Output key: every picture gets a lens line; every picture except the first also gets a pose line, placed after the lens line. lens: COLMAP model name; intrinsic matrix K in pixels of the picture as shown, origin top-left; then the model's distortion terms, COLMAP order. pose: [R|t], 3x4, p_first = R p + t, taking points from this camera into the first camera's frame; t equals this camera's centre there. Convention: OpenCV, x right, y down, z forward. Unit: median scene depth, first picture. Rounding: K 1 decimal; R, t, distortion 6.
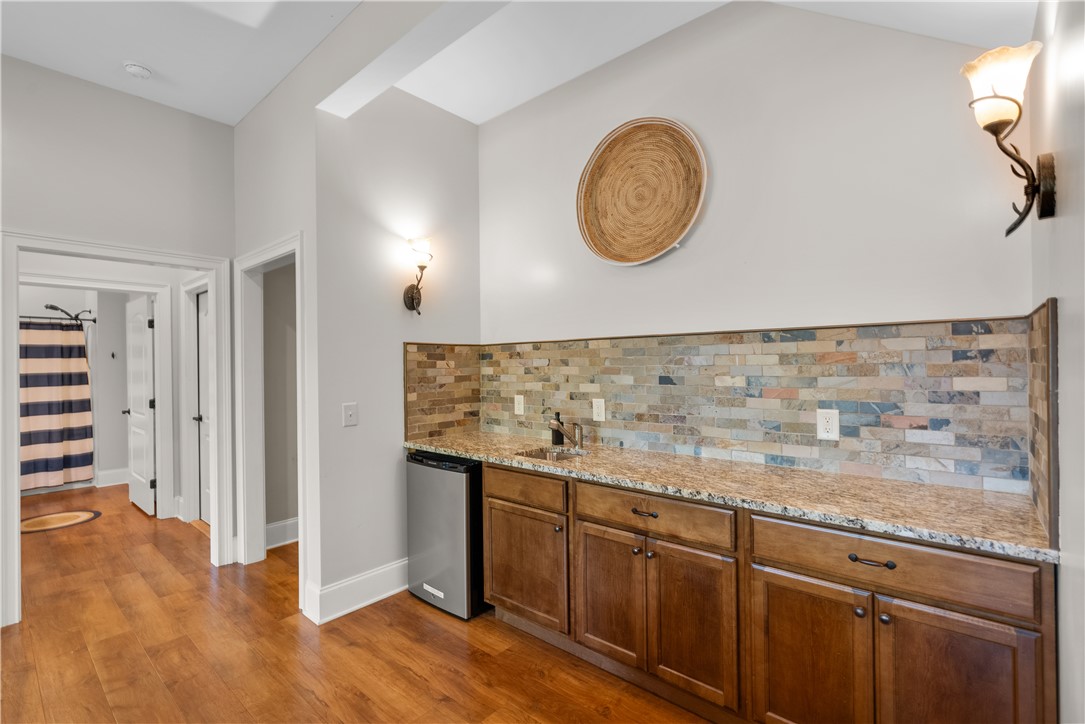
lens RADIAL K [[491.6, 0, 543.0], [0, 491.6, 364.3], [0, 0, 1]] dist [-0.010520, 0.002648]
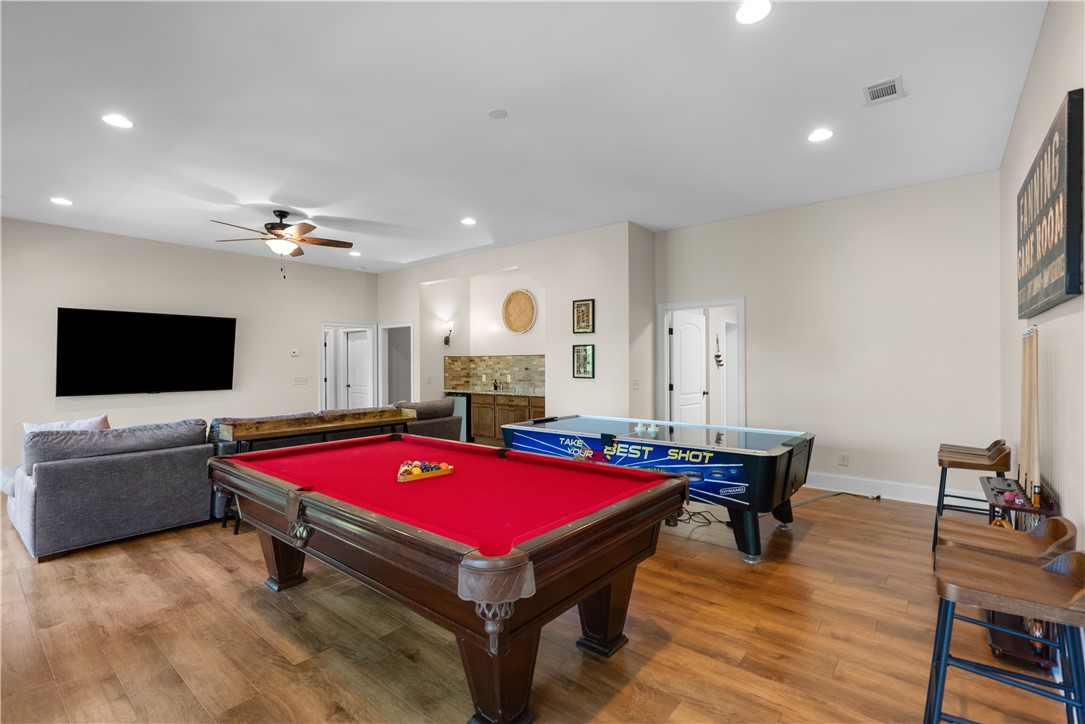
lens RADIAL K [[491.6, 0, 541.8], [0, 491.6, 362.5], [0, 0, 1]] dist [-0.010520, 0.002648]
pose [[0.999524, 0.005948, 0.030288, 0.209566], [-0.005904, 0.999981, -0.001559, -0.004906], [-0.030297, 0.001379, 0.999540, -1.935720]]
